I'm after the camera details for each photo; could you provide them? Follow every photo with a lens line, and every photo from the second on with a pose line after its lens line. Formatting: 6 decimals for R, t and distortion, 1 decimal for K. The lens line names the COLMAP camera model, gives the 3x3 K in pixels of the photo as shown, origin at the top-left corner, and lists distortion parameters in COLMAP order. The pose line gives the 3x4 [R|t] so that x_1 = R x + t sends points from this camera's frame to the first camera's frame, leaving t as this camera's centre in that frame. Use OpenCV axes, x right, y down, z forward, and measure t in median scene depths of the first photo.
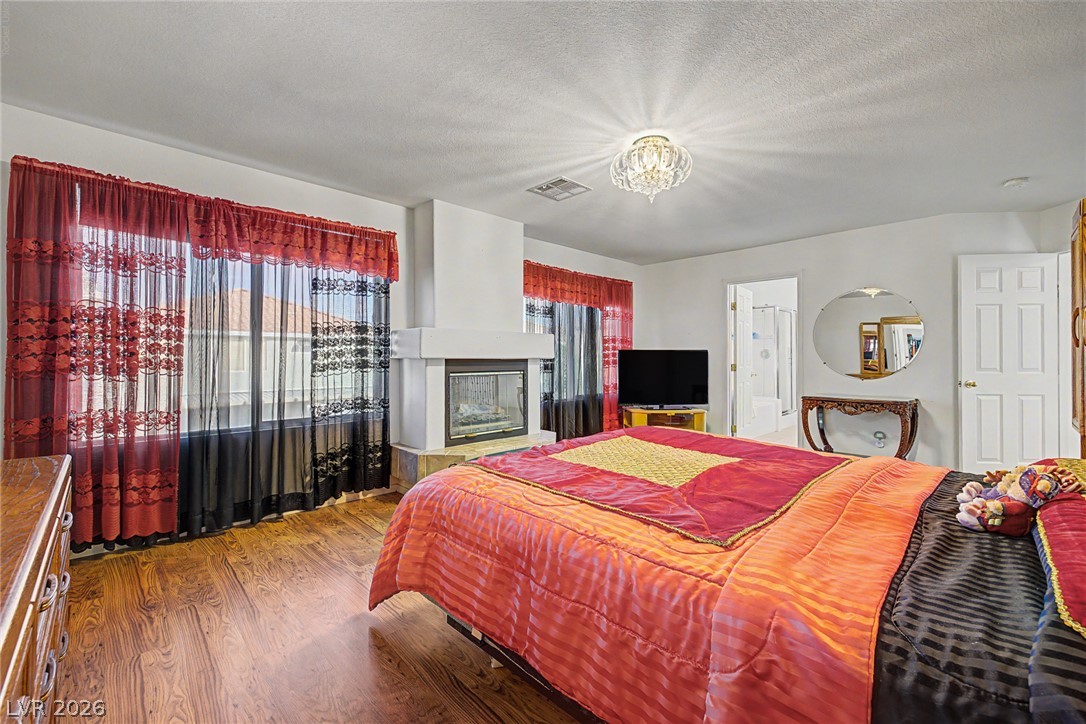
lens RADIAL K [[454.5, 0, 536.2], [0, 454.5, 355.2], [0, 0, 1]] dist [0.002523, -0.000194]
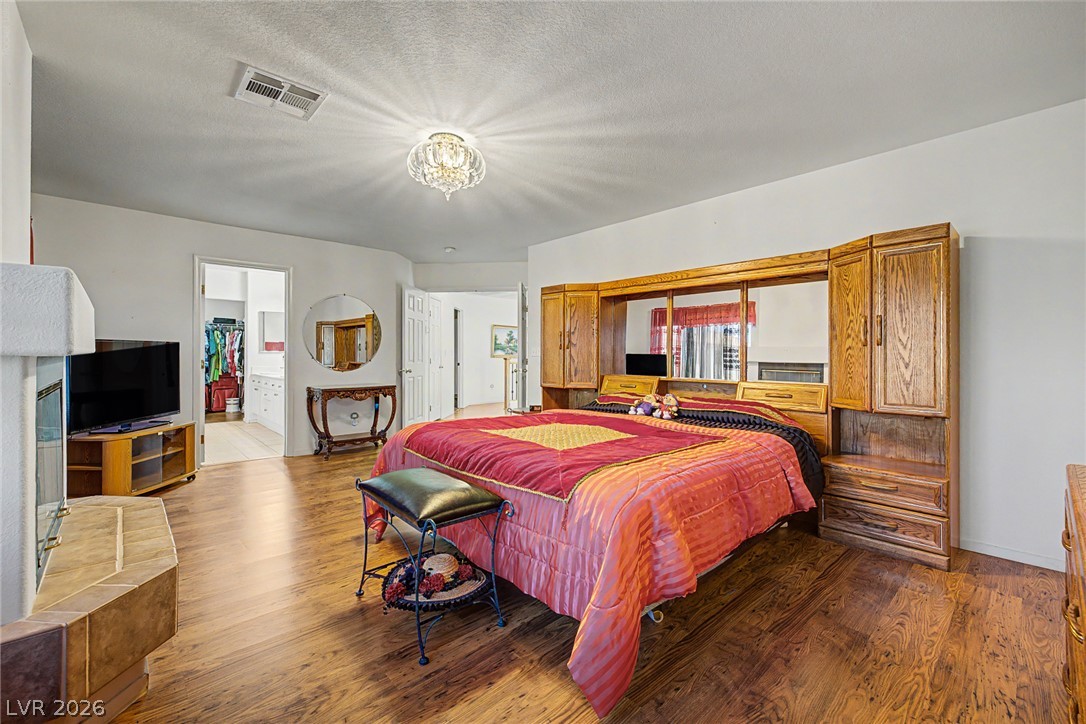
lens RADIAL K [[452.4, 0, 538.8], [0, 452.4, 359.2], [0, 0, 1]] dist [-0.000698, -0.000162]
pose [[0.015931, -0.016234, 0.999741, -0.571024], [-0.011785, 0.999796, 0.016423, -0.004539], [-0.999804, -0.012044, 0.015736, 0.596900]]
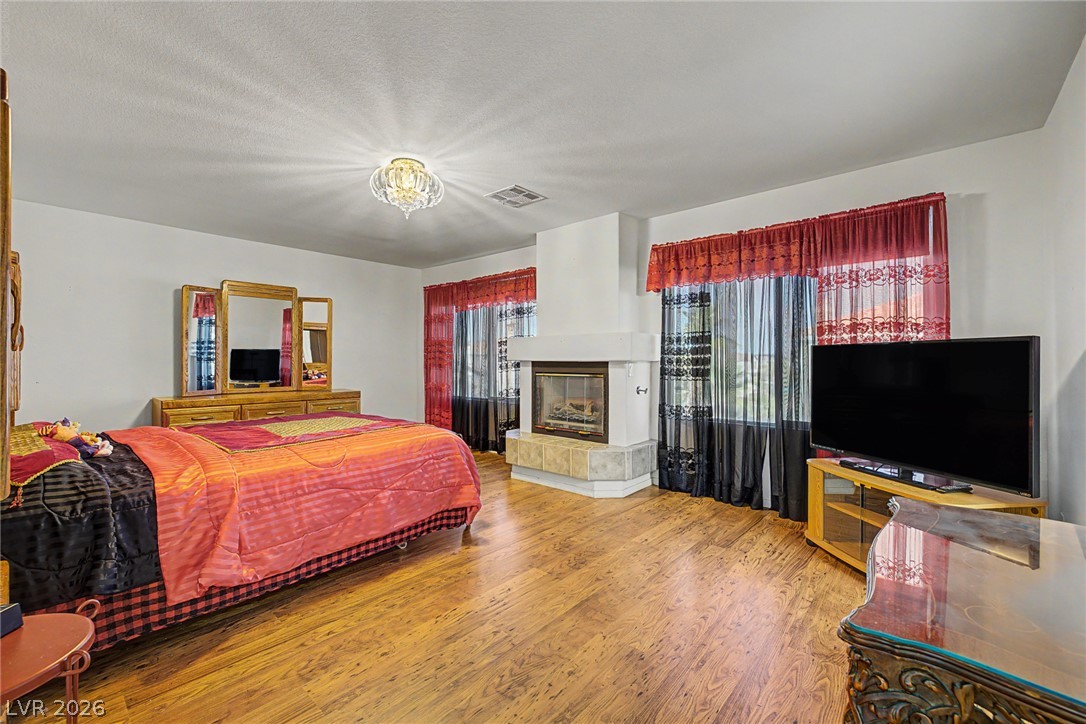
lens RADIAL K [[454.5, 0, 536.2], [0, 454.5, 355.2], [0, 0, 1]] dist [0.002523, -0.000194]
pose [[0.058616, -0.018703, -0.998105, 1.056921], [-0.005983, 0.999800, -0.019086, 0.016040], [0.998263, 0.007090, 0.058493, 0.964676]]
